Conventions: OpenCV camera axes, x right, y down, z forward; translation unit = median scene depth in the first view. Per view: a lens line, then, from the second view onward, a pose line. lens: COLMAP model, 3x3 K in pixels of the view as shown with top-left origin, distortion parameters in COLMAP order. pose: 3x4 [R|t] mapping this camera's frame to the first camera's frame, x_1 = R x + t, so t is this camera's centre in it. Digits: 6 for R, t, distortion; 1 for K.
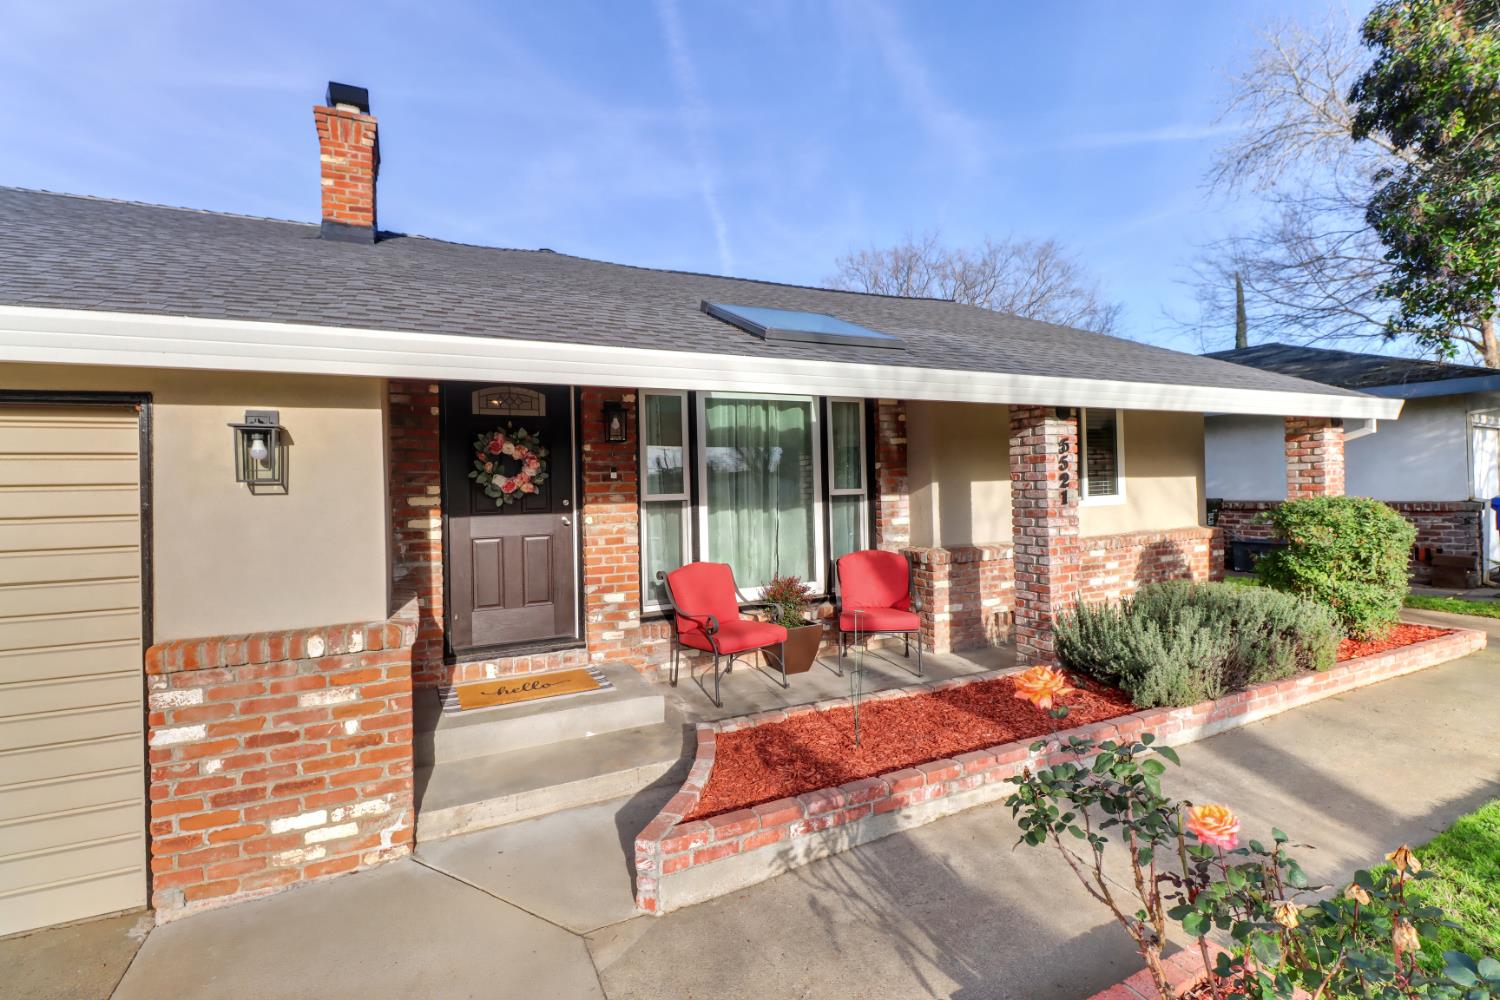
lens RADIAL K [[715.6, 0, 749.5], [0, 715.6, 491.6], [0, 0, 1]] dist [0.011764, -0.008704]
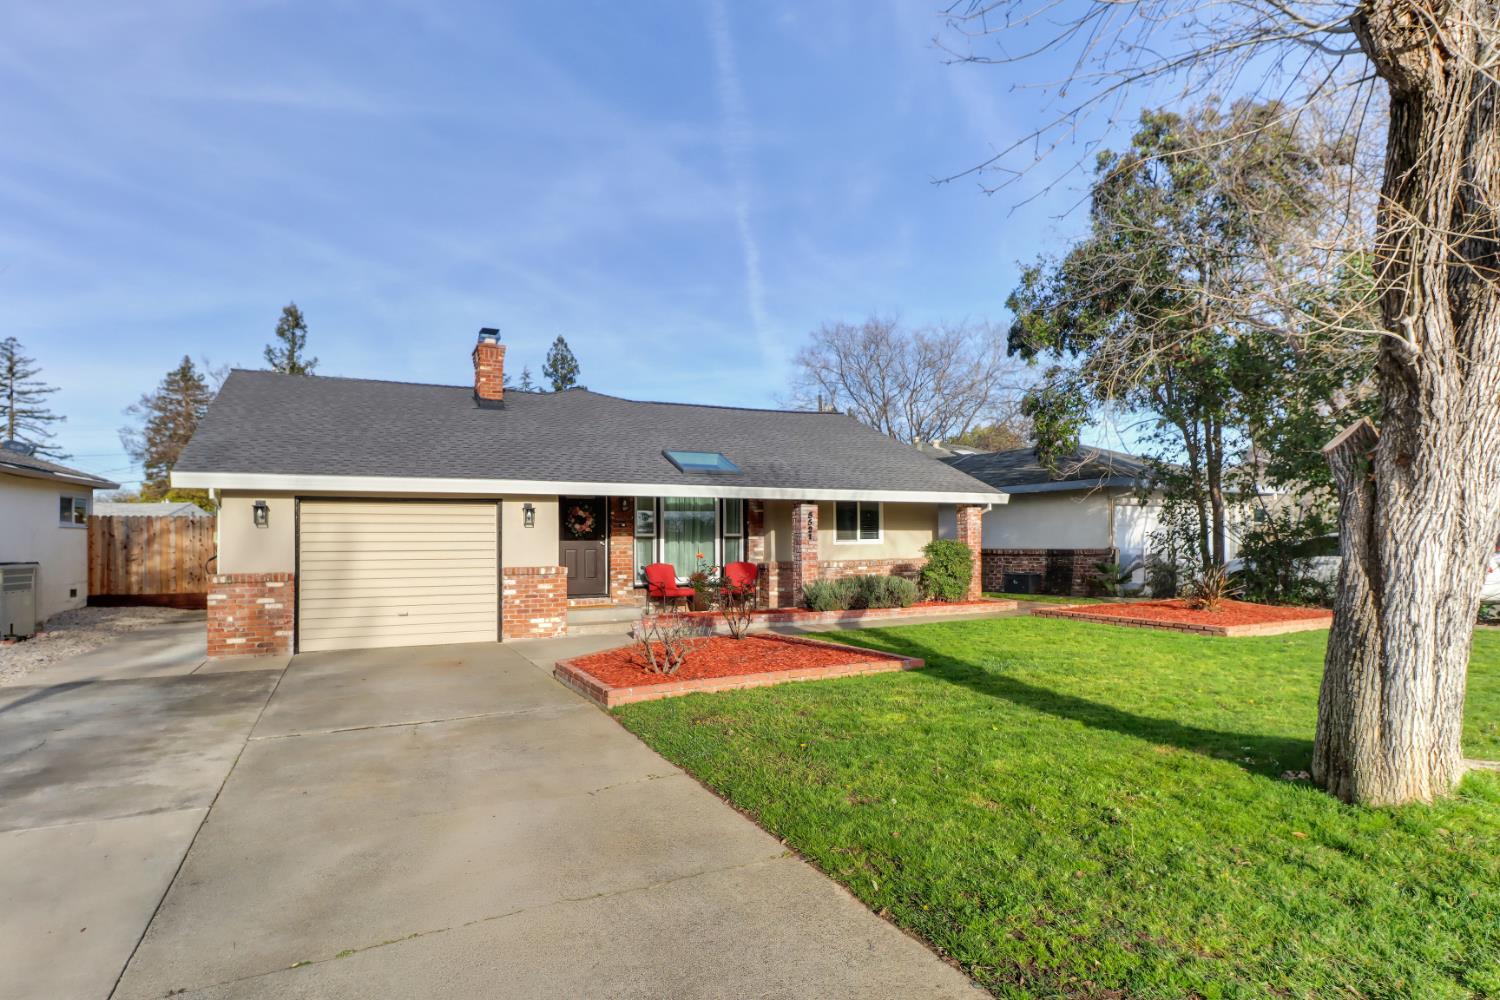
lens RADIAL K [[715.6, 0, 741.4], [0, 715.6, 540.8], [0, 0, 1]] dist [0.011764, -0.008704]
pose [[0.999854, 0.015972, 0.006136, 0.178444], [-0.015921, 0.999839, -0.008230, 0.042483], [-0.006266, 0.008131, 0.999947, -1.308181]]
